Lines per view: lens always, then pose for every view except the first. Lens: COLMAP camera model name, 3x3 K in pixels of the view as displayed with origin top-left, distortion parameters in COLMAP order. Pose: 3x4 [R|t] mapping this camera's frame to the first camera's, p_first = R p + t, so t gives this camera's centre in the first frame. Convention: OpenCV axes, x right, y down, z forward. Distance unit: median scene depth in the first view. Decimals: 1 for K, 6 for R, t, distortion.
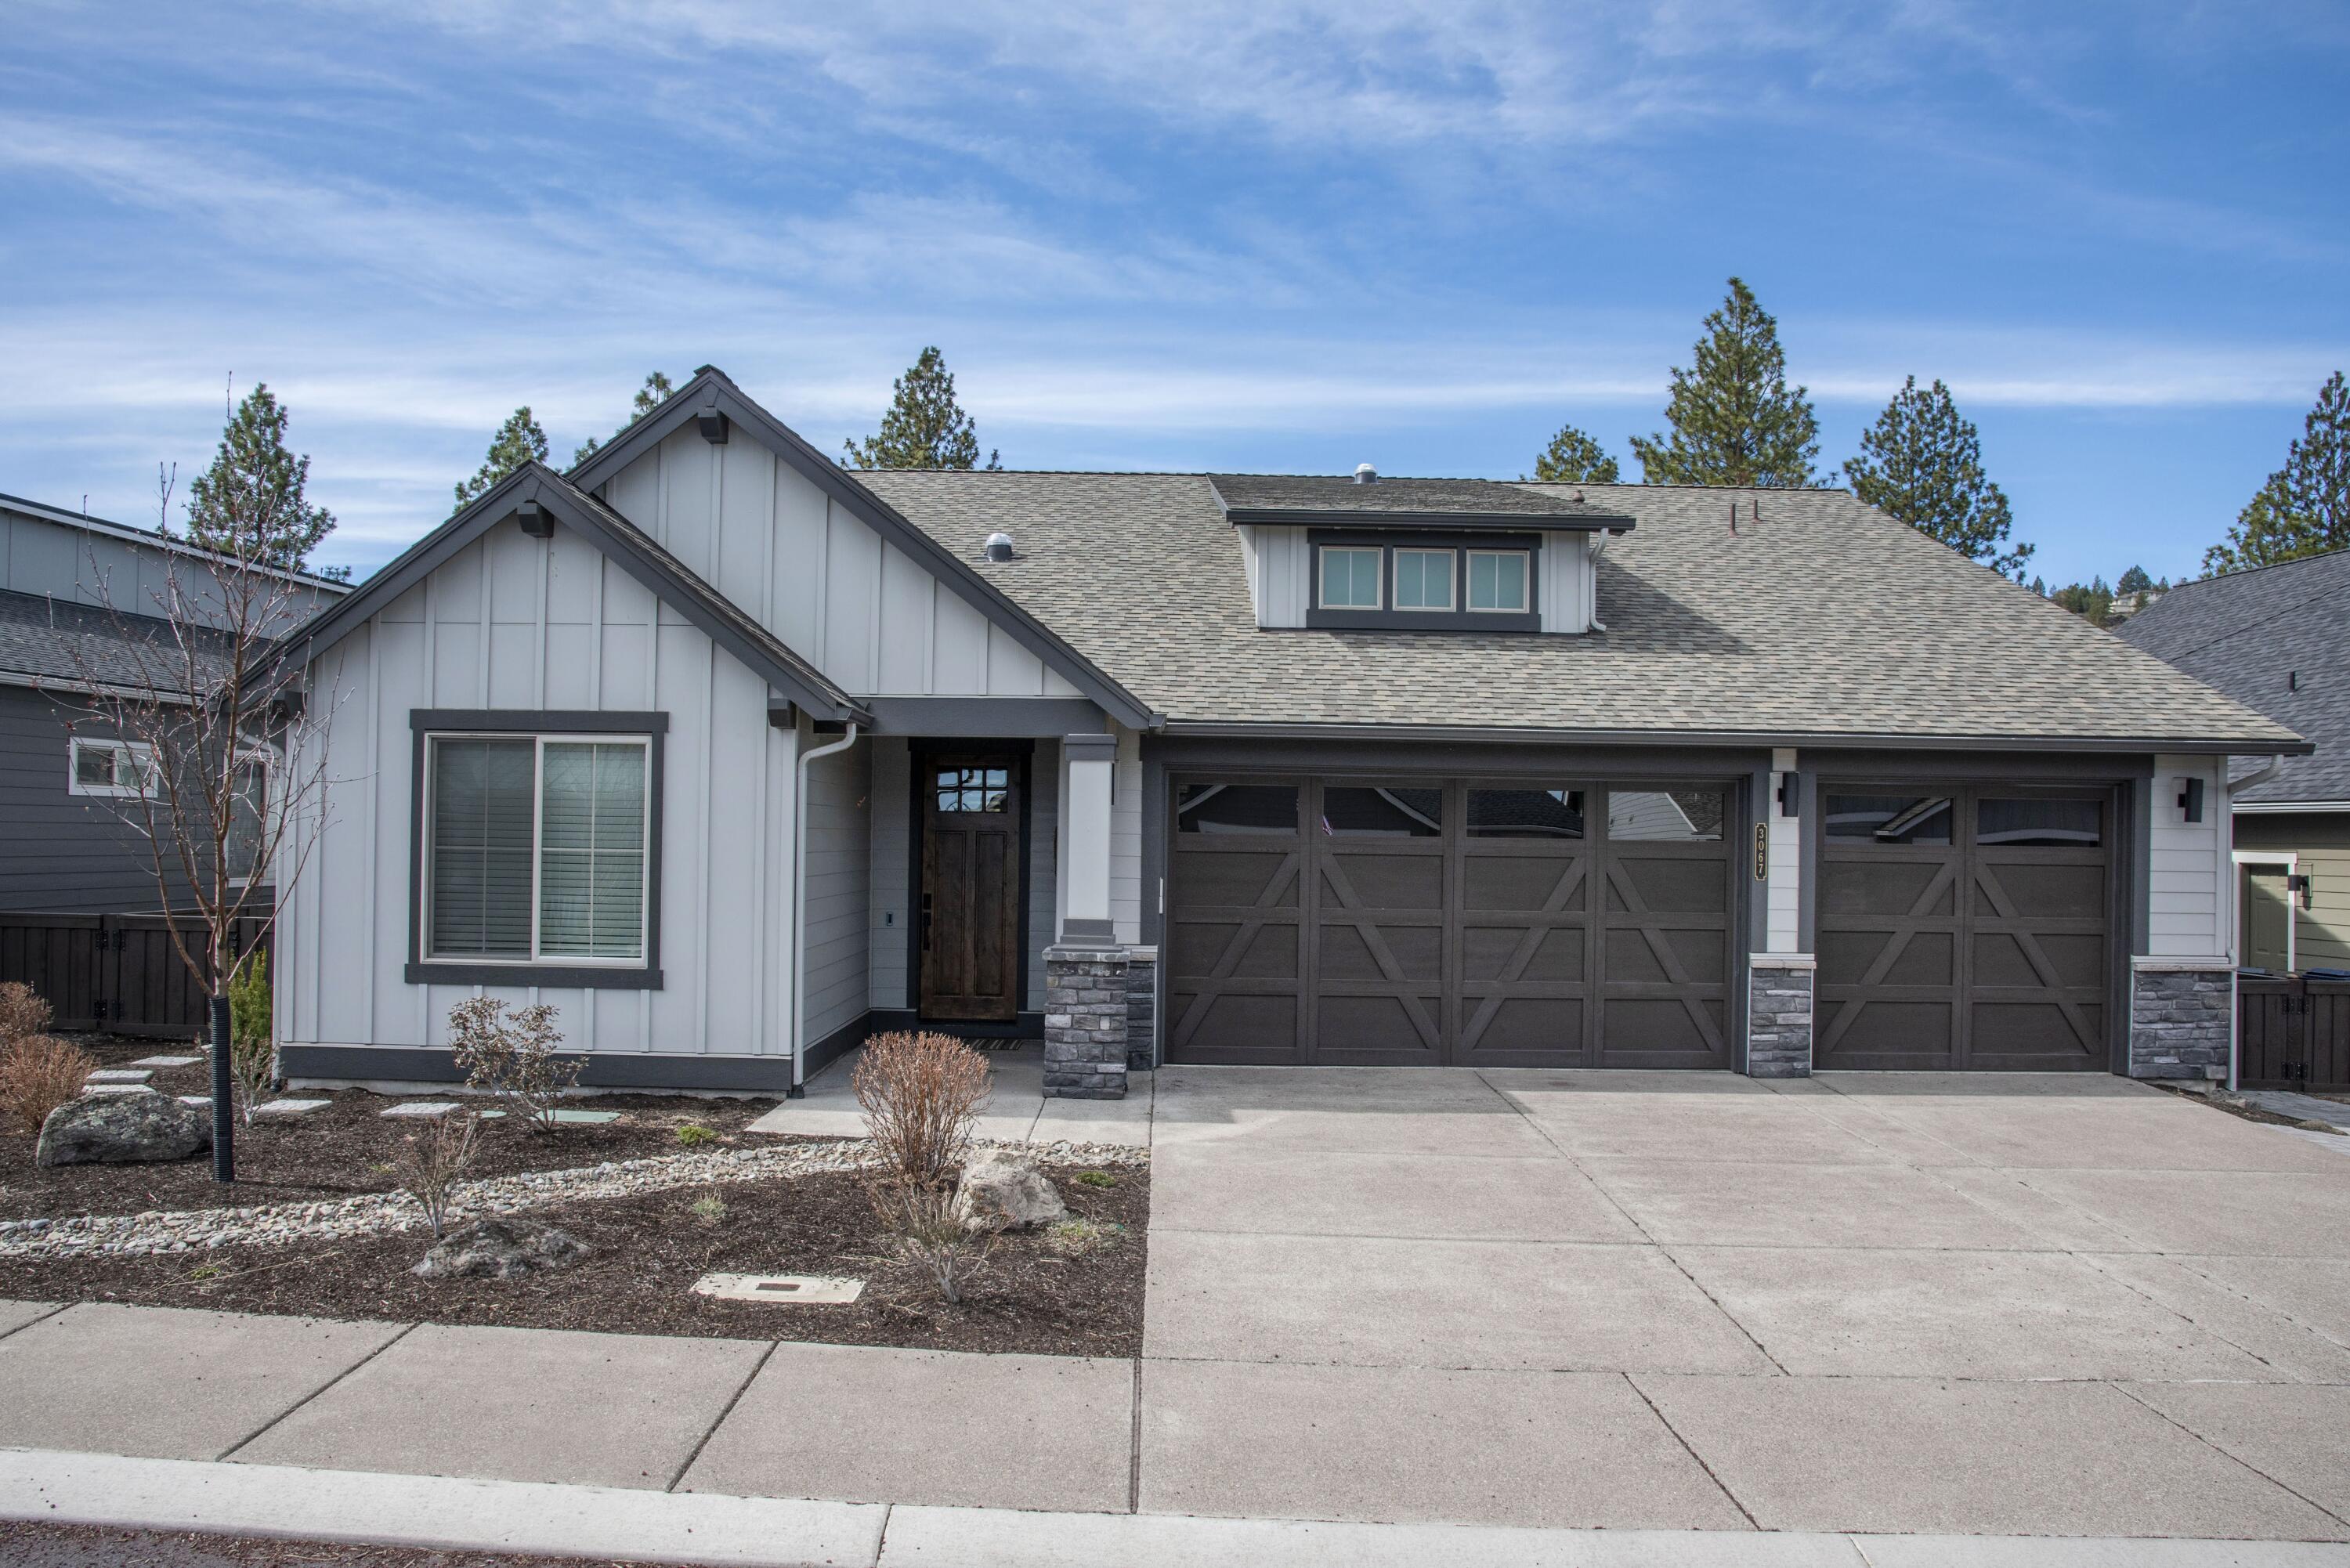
lens RADIAL K [[1622.4, 0, 1128.4], [0, 1622.4, 791.6], [0, 0, 1]] dist [-0.098911, 0.080286]
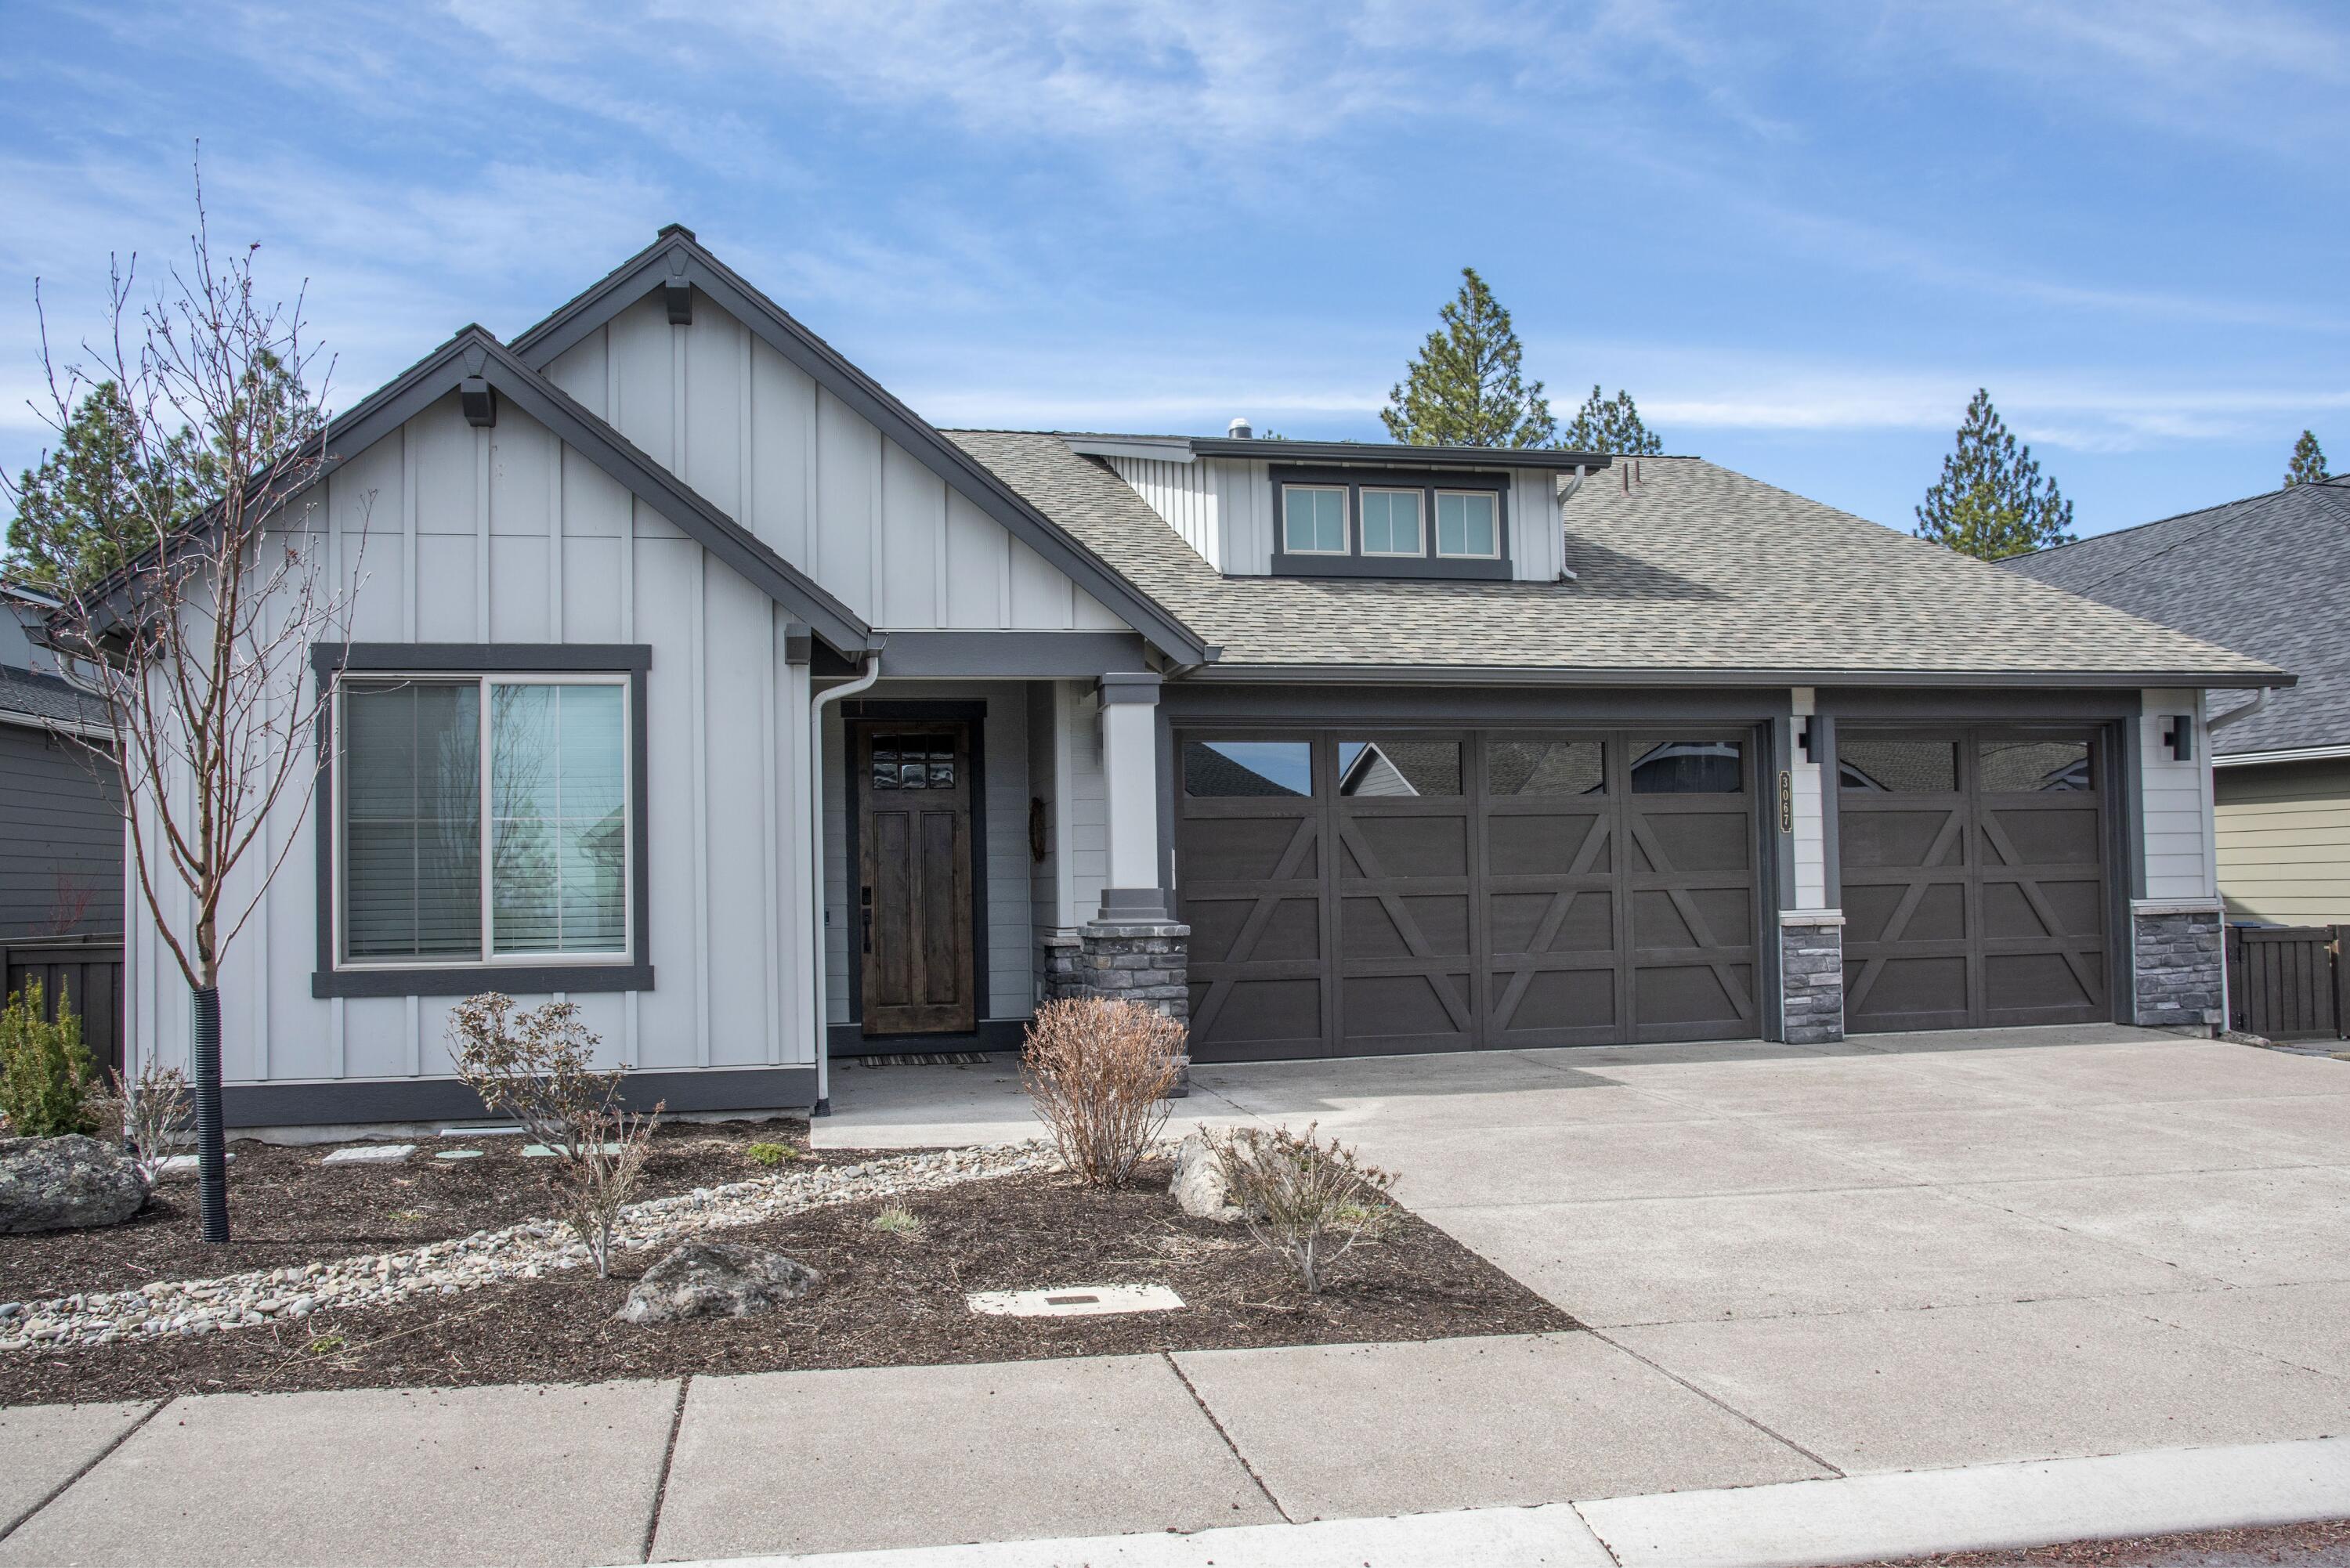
lens RADIAL K [[1766.2, 0, 1175.0], [0, 1766.2, 784.0], [0, 0, 1]] dist [-0.095555, 0.133648]
pose [[0.980458, -0.030383, 0.194370, -0.155997], [0.035085, 0.999168, -0.020795, 0.037090], [-0.193577, 0.027208, 0.980708, 0.070575]]
